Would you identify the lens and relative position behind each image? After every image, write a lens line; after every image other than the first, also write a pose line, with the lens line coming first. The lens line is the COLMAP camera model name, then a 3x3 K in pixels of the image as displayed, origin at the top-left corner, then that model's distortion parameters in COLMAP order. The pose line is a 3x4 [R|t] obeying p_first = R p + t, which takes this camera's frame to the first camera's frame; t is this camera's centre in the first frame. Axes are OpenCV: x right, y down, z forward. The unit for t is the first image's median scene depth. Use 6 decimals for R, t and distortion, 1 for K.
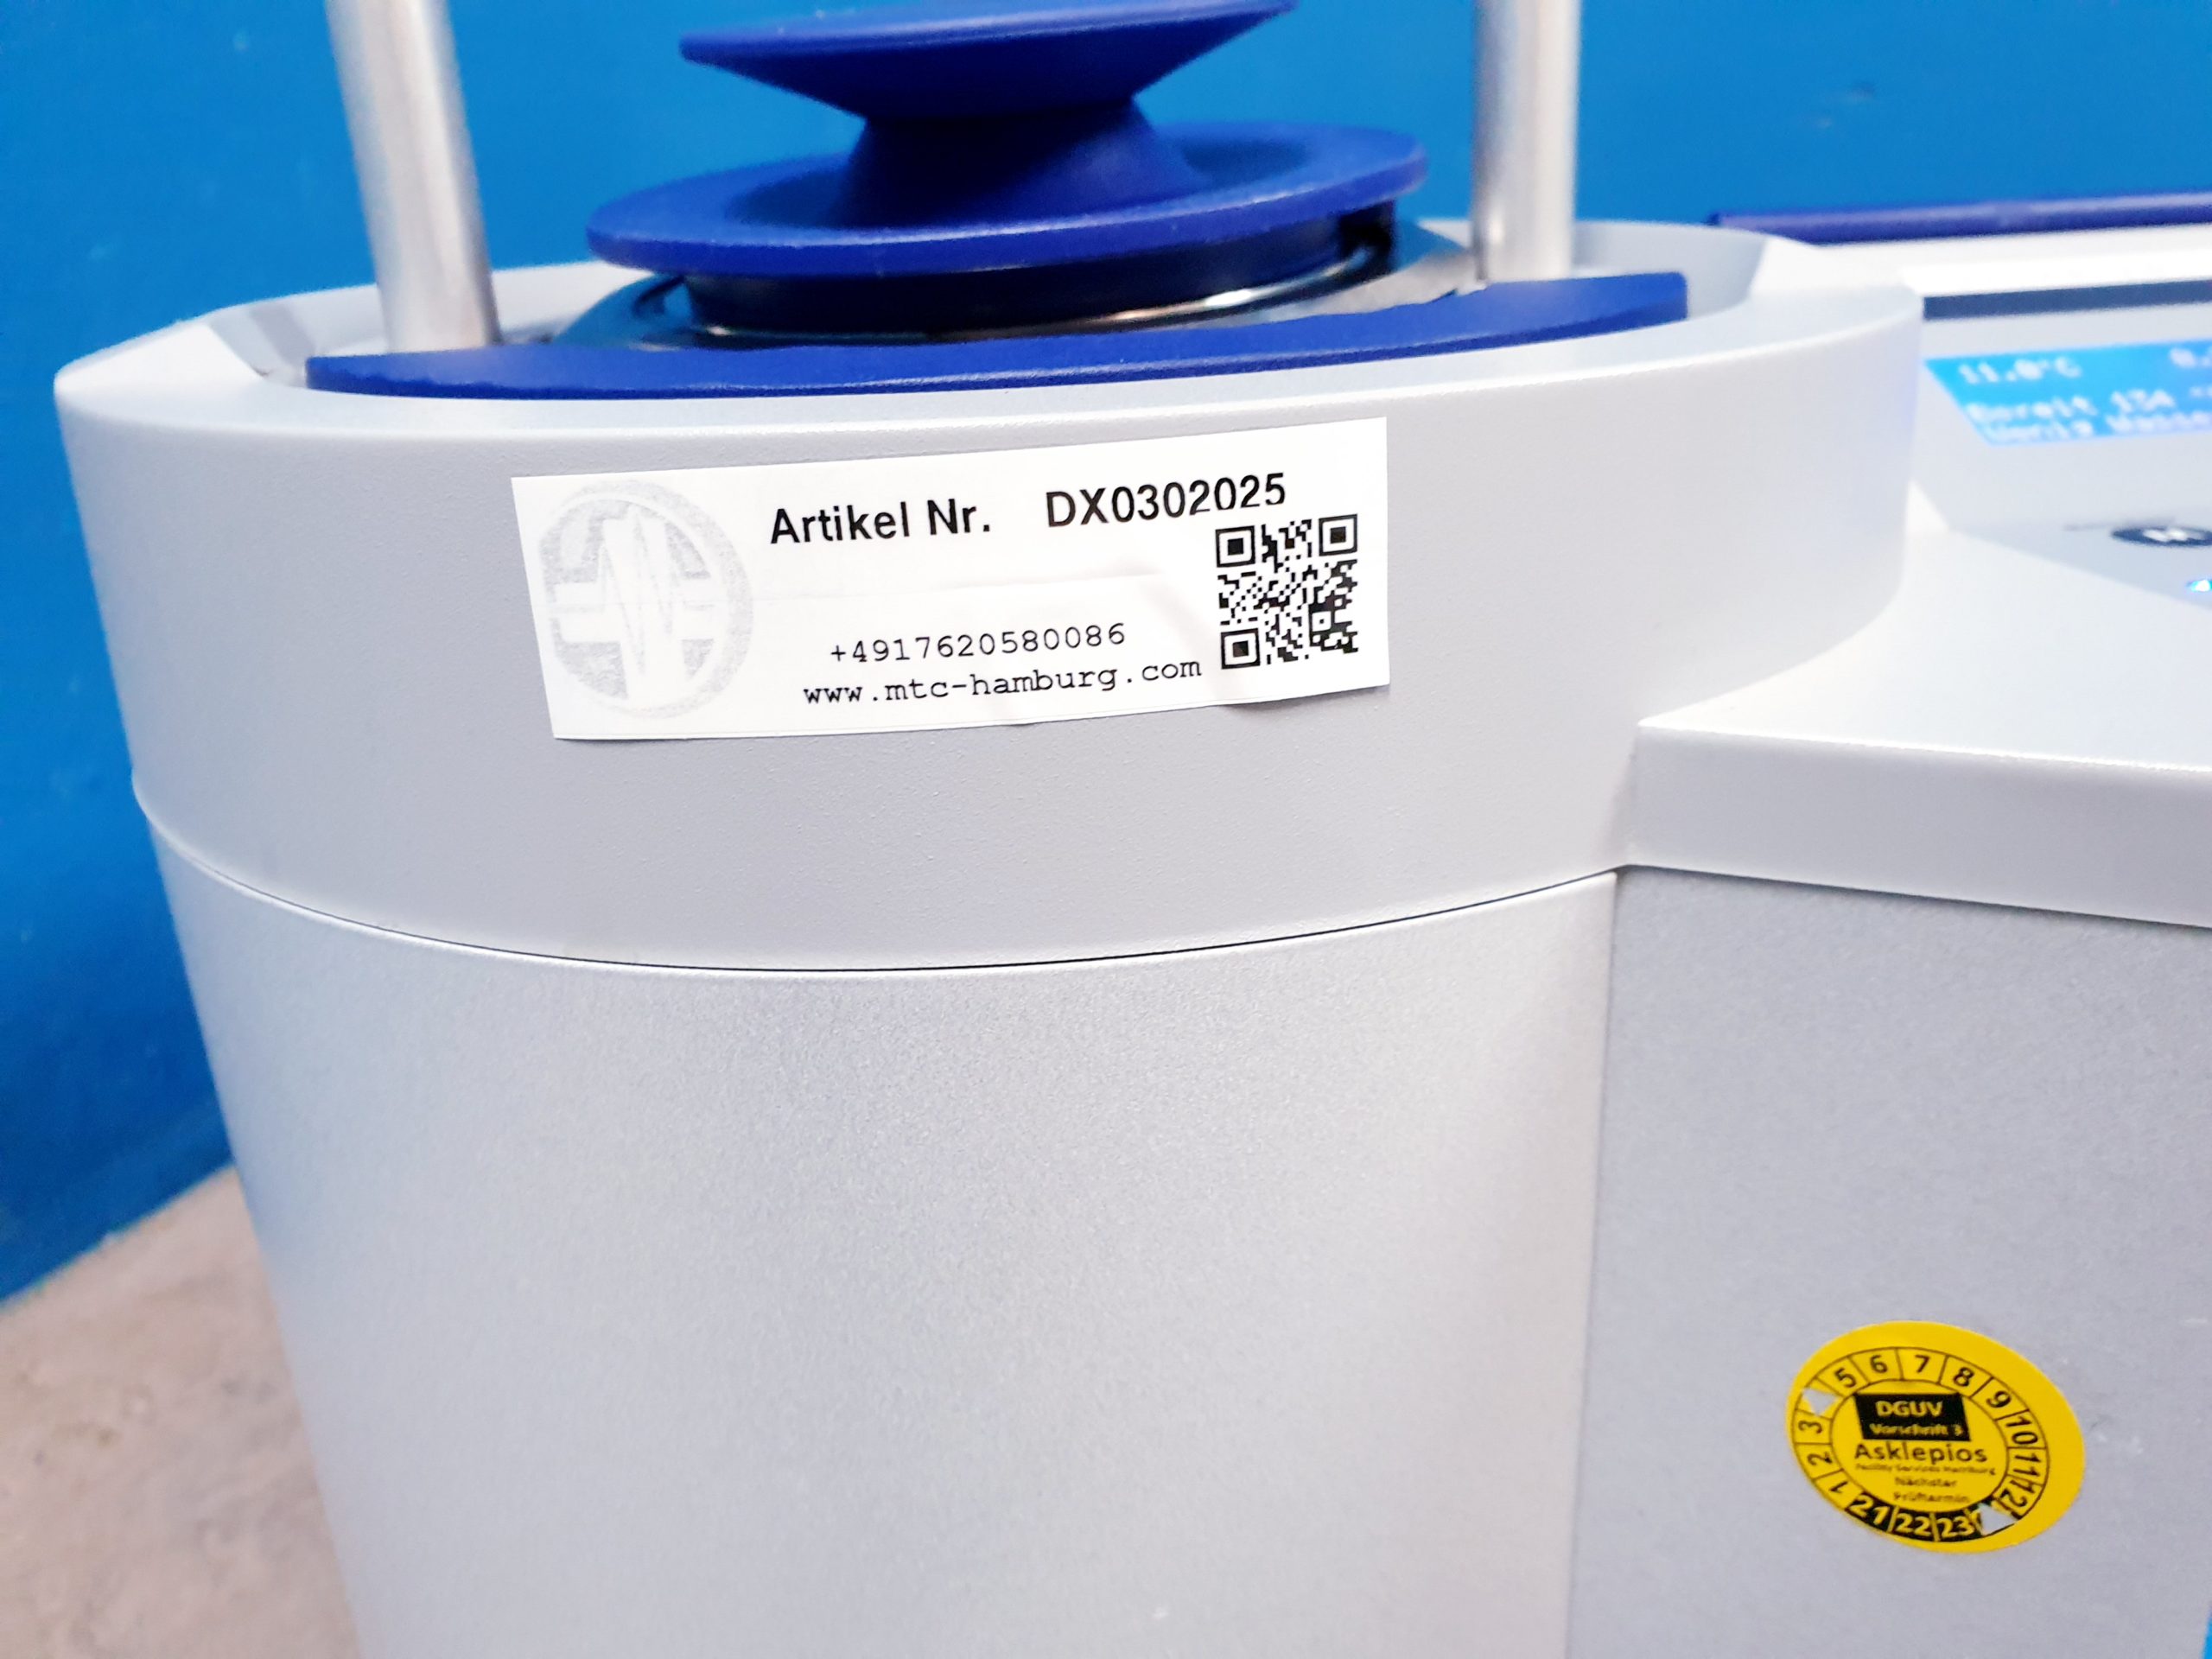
lens RADIAL K [[1765.5, 0, 1110.7], [0, 1765.5, 826.9], [0, 0, 1]] dist [-0.026638, 0.053846]
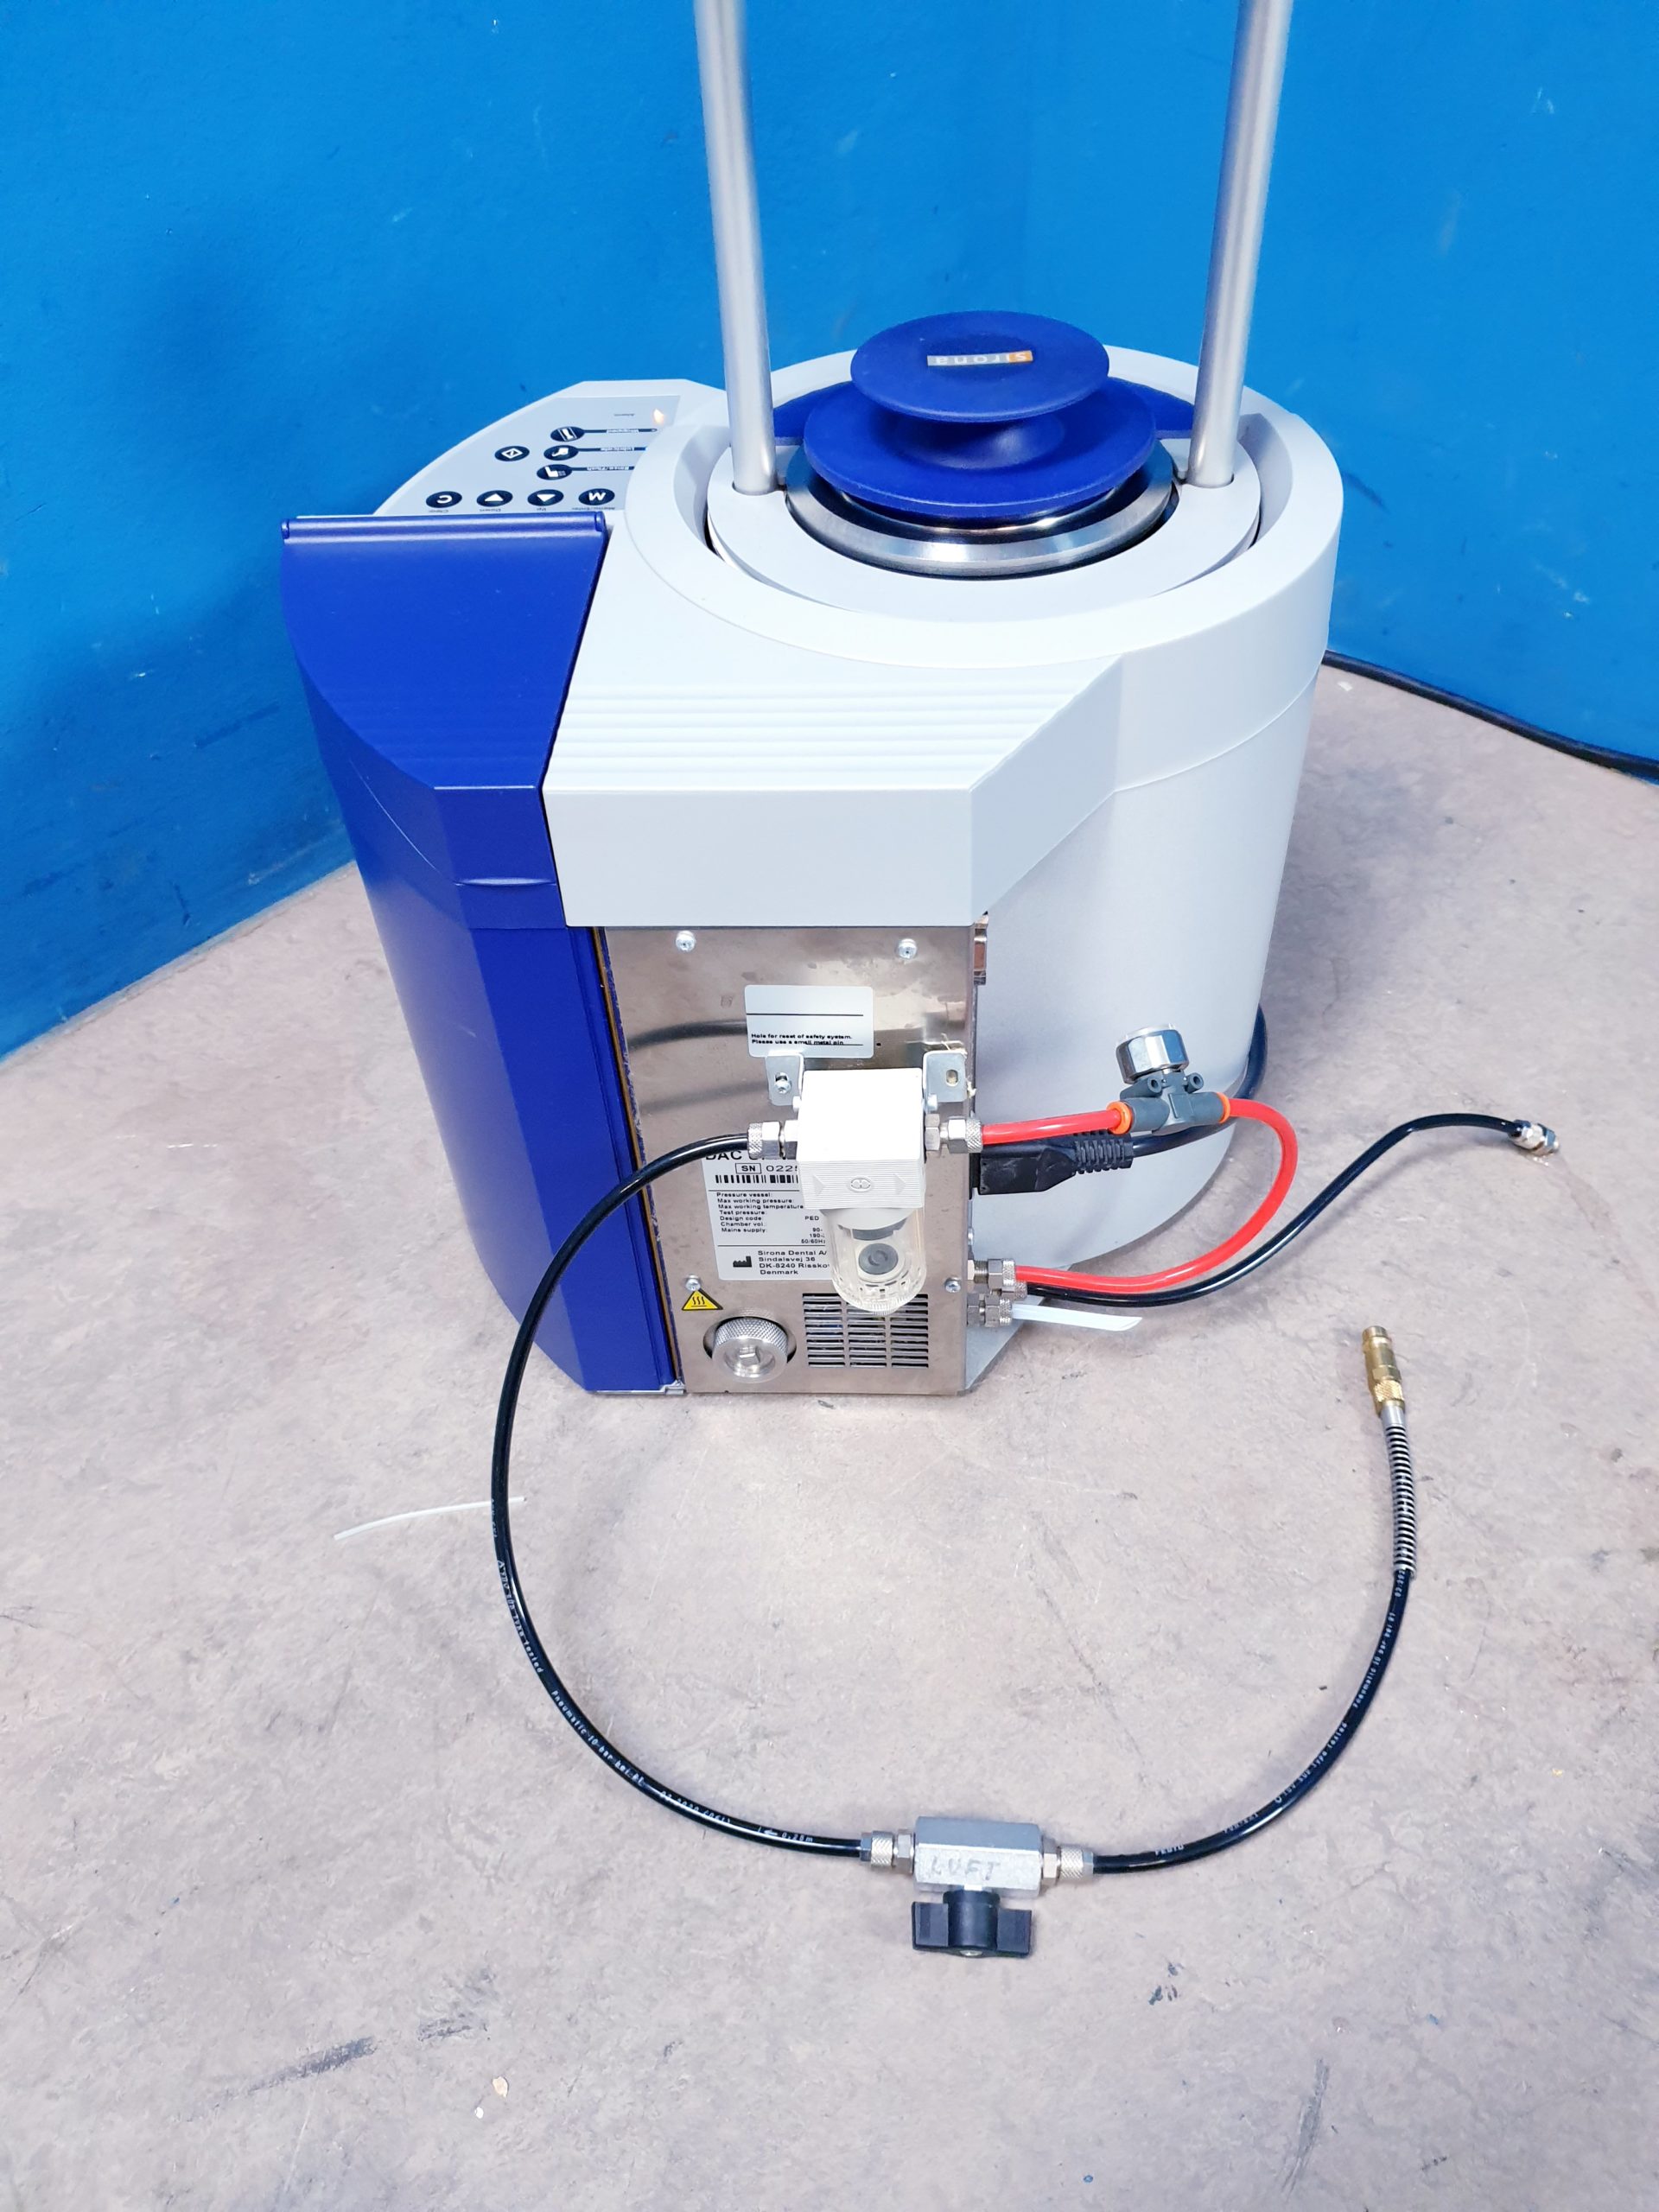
lens RADIAL K [[1765.5, 0, 841.4], [0, 1765.5, 1107.0], [0, 0, 1]] dist [-0.026638, 0.053846]
pose [[0.931842, 0.270724, -0.241618, 0.941388], [-0.135277, 0.877042, 0.460974, -1.158752], [0.336706, -0.396870, 0.853887, -1.205762]]
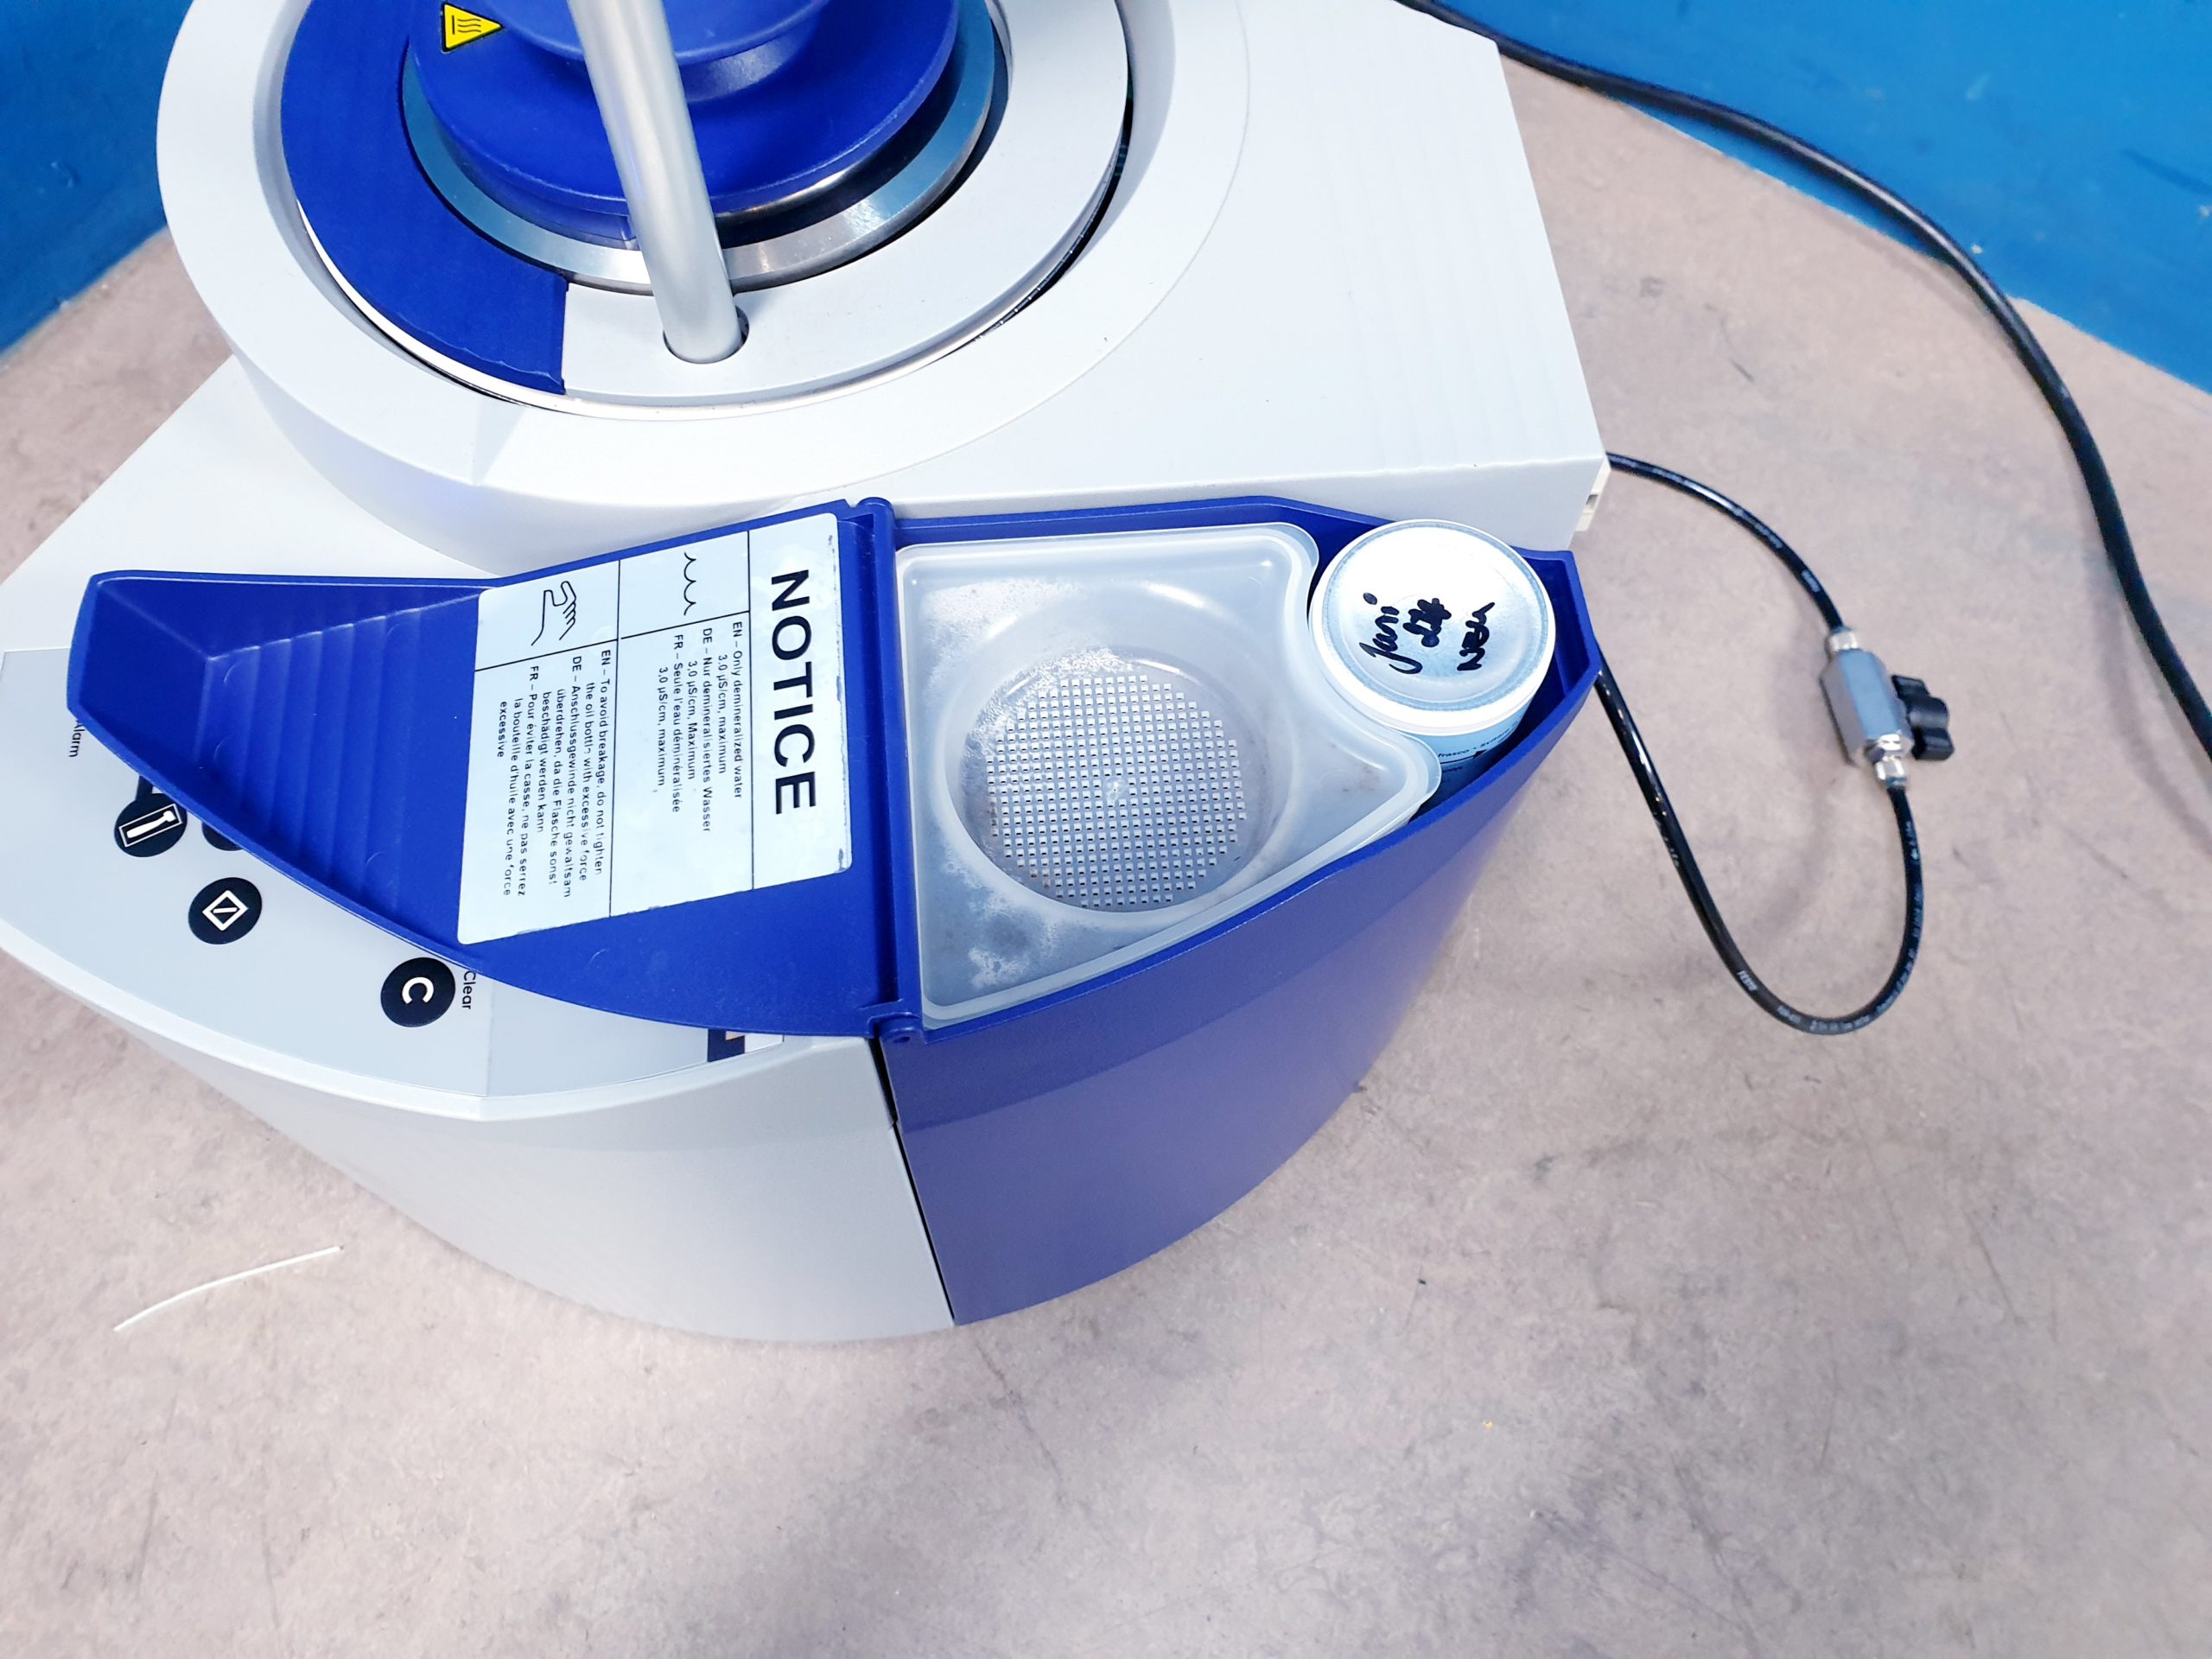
lens RADIAL K [[1765.5, 0, 1079.4], [0, 1765.5, 809.5], [0, 0, 1]] dist [-0.026638, 0.053846]
pose [[0.974279, 0.221152, -0.043273, 0.910648], [-0.127510, 0.699357, 0.703308, -1.585786], [0.185802, -0.679700, 0.709567, -0.084643]]
